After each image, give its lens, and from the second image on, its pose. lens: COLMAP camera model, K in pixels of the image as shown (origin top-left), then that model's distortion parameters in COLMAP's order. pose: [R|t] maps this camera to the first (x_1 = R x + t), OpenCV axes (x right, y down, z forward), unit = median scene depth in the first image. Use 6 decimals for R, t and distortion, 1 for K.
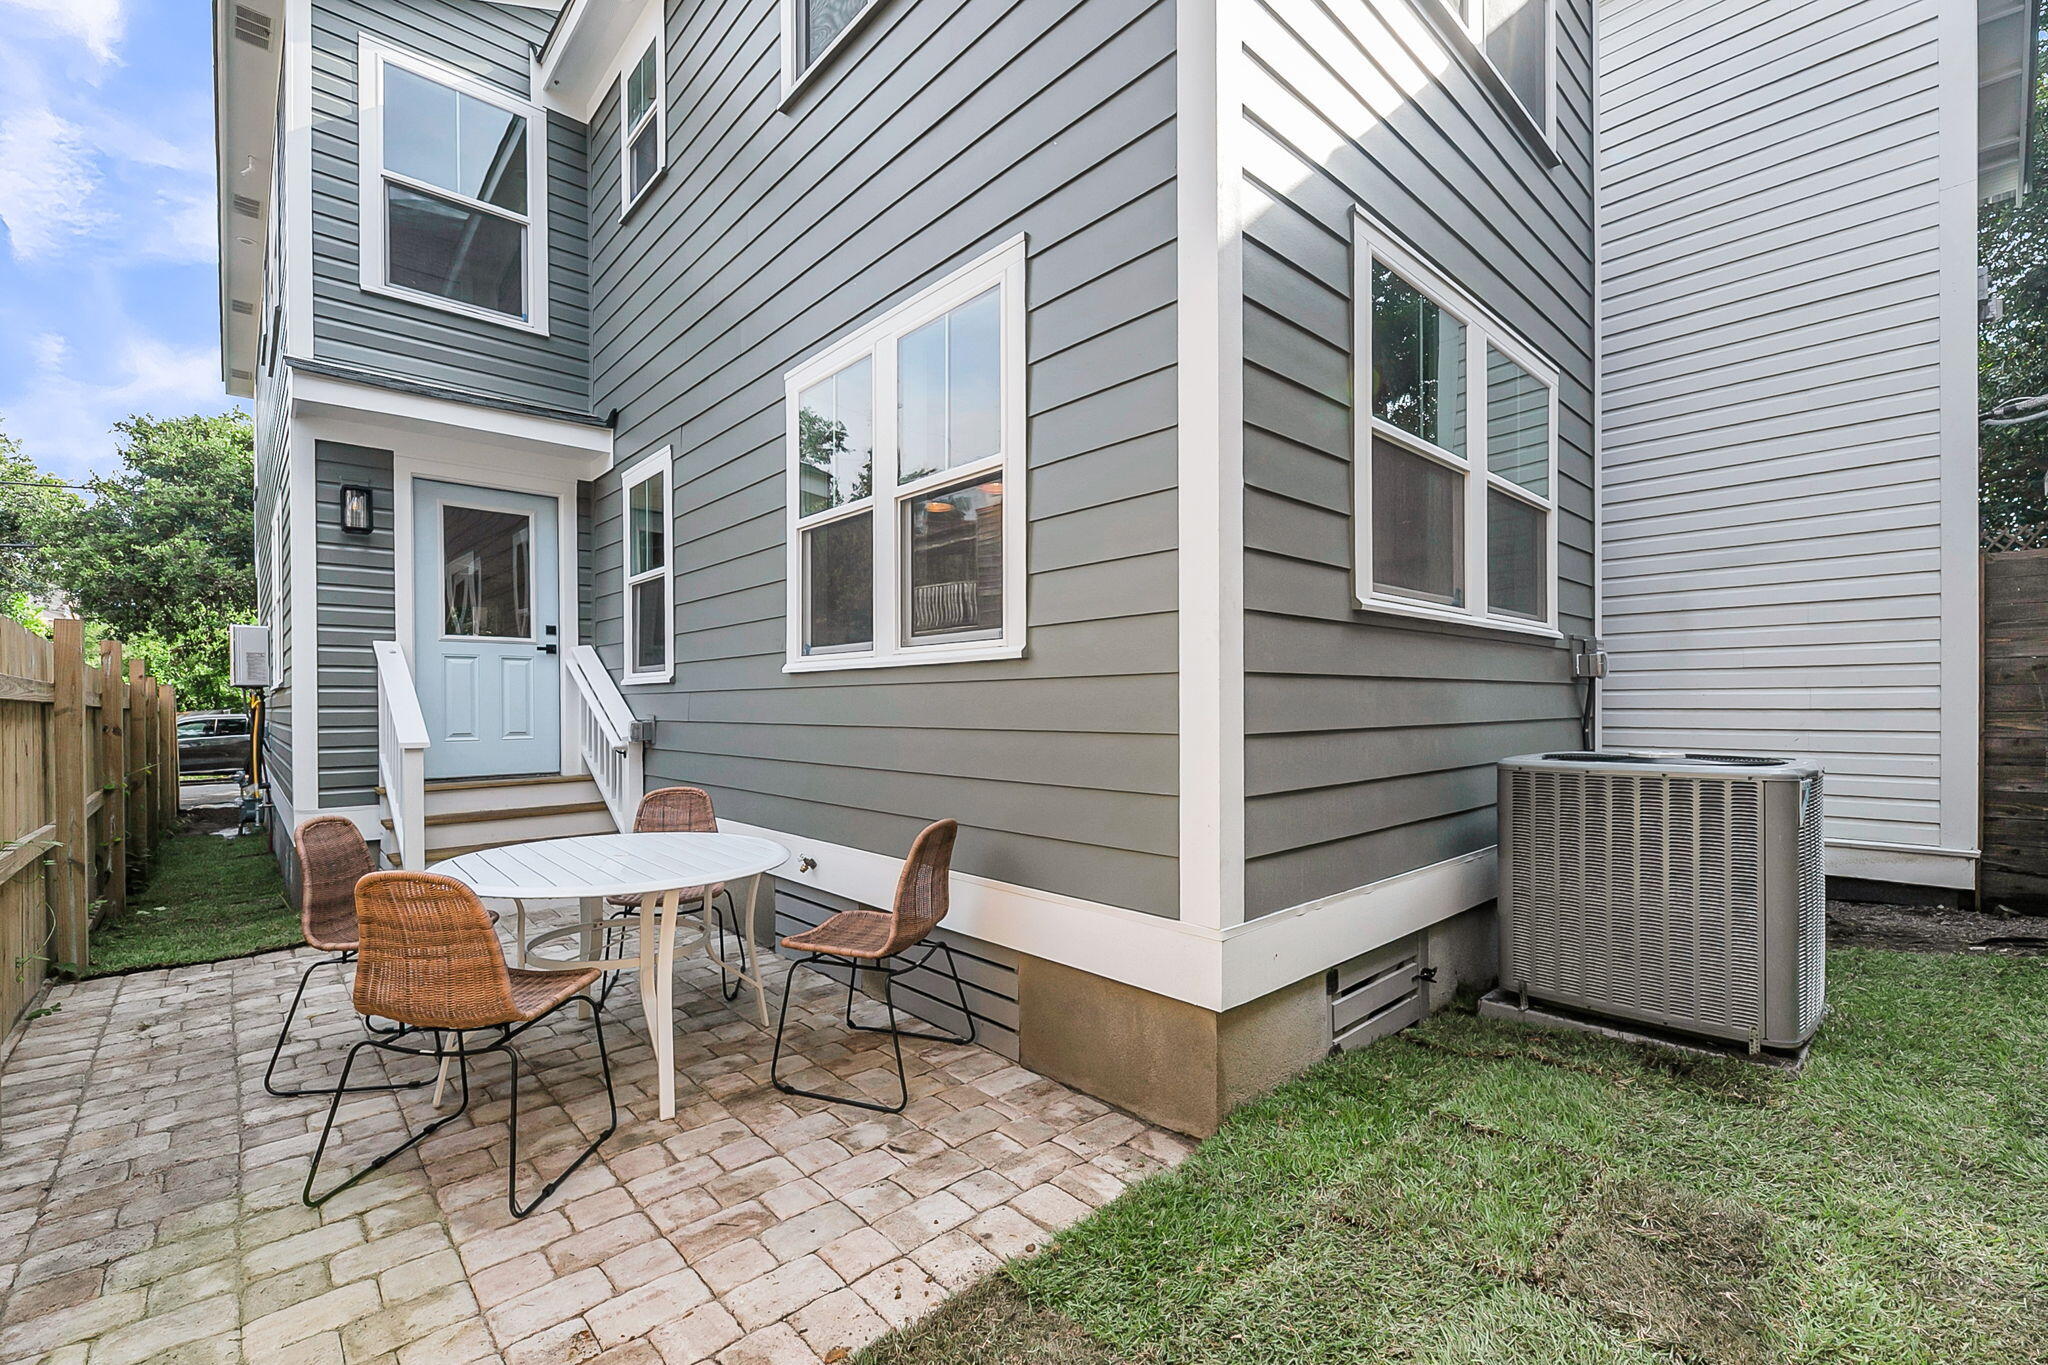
lens RADIAL K [[867.2, 0, 1023.2], [0, 867.2, 715.2], [0, 0, 1]] dist [-0.010068, -0.000541]
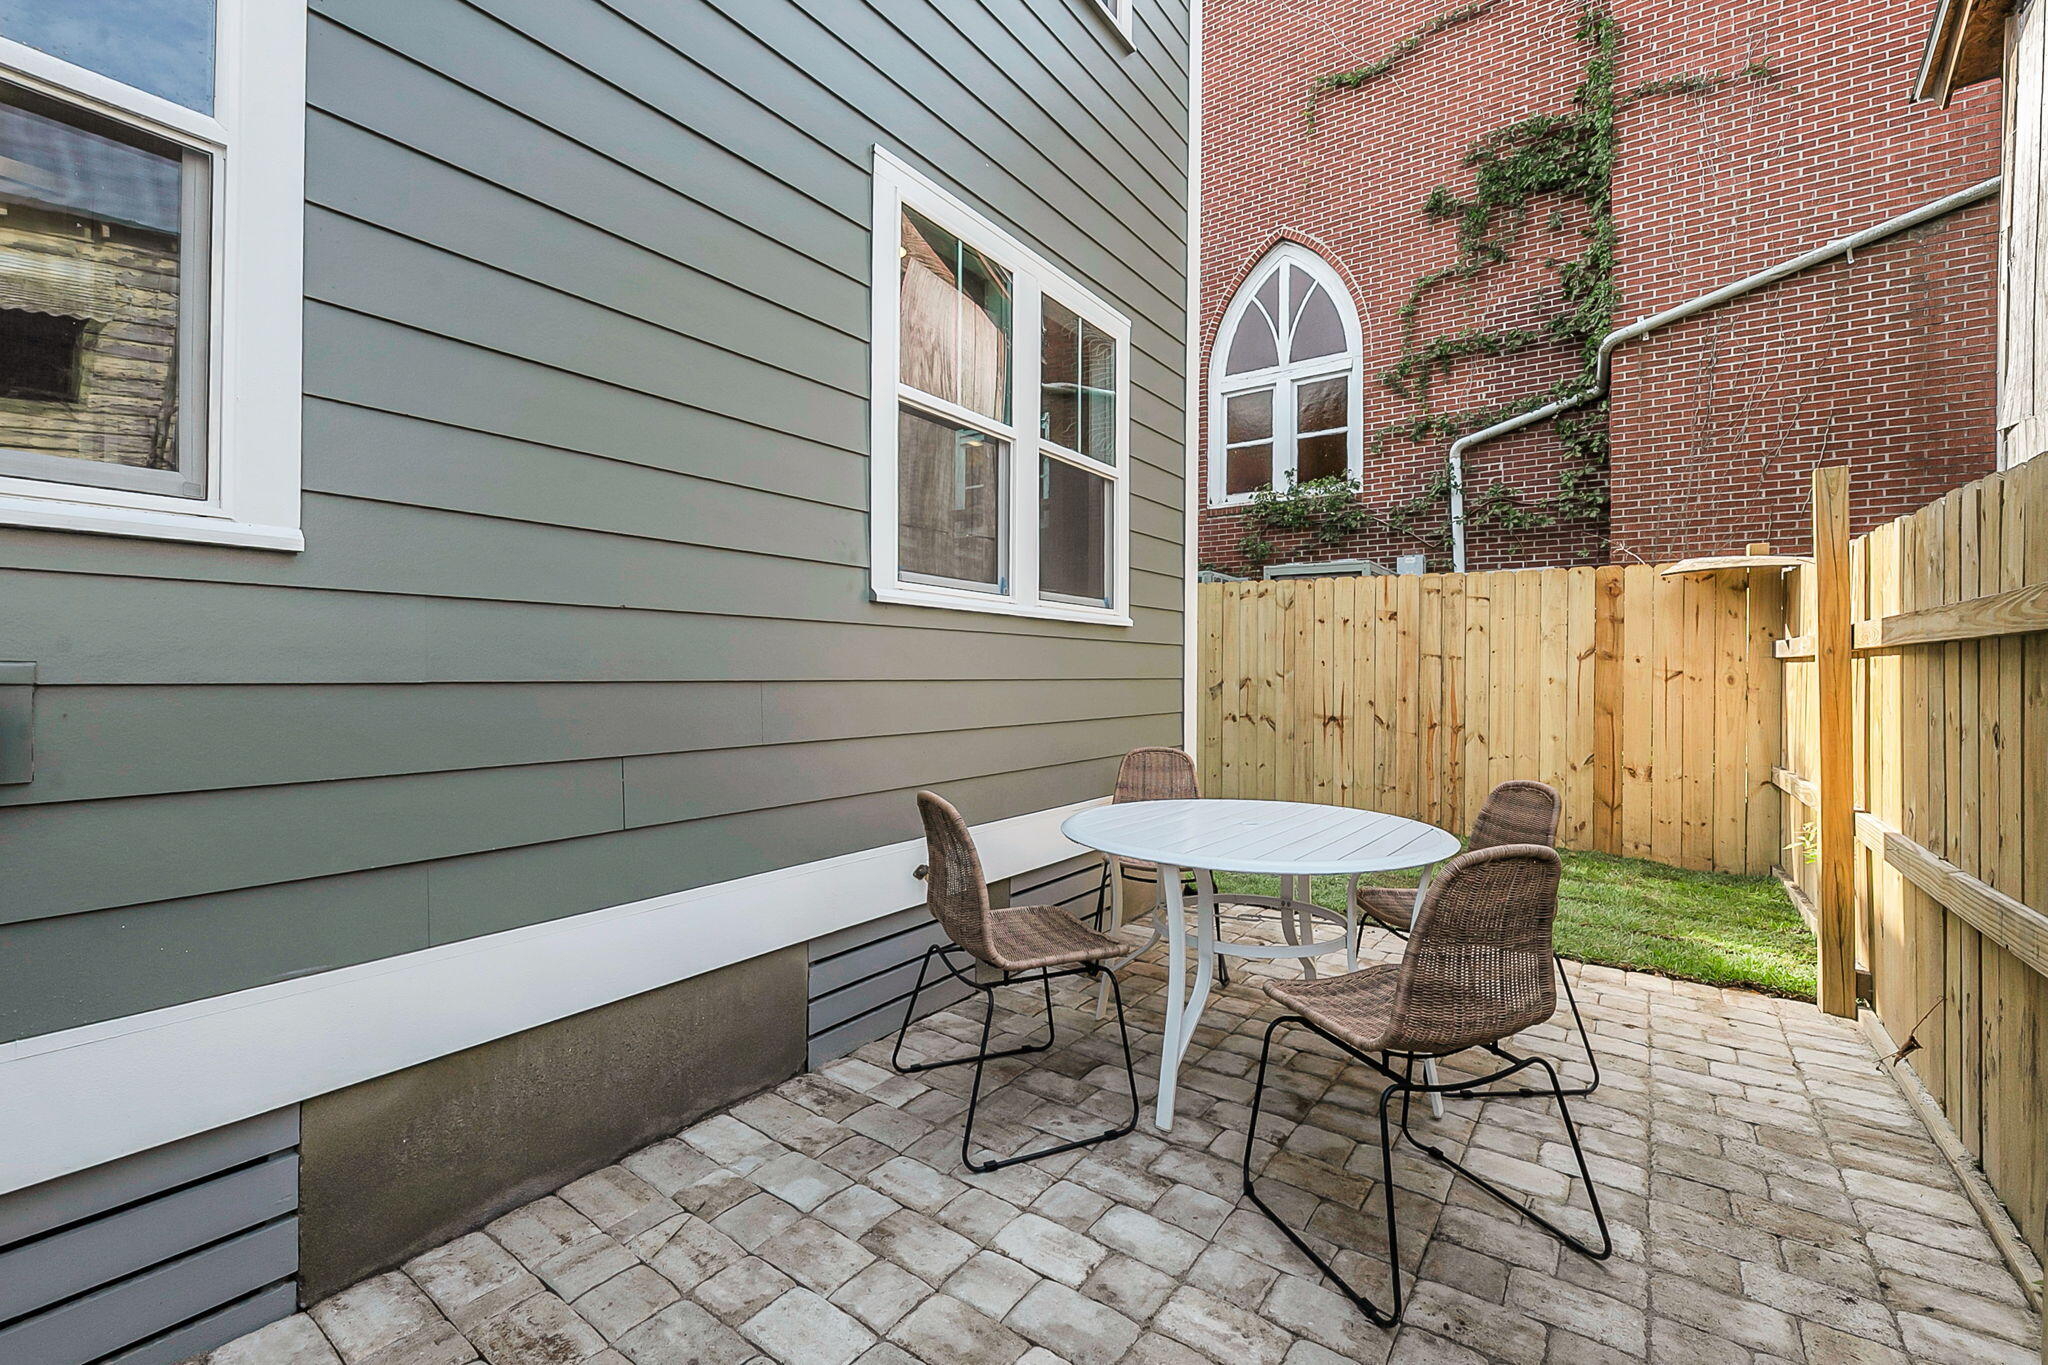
lens RADIAL K [[855.7, 0, 1033.6], [0, 855.7, 656.8], [0, 0, 1]] dist [-0.008541, -0.000428]
pose [[-0.204656, 0.017893, 0.978670, -1.101451], [0.002846, 0.999840, -0.017685, 0.005788], [-0.978830, -0.000834, -0.204674, 1.202152]]
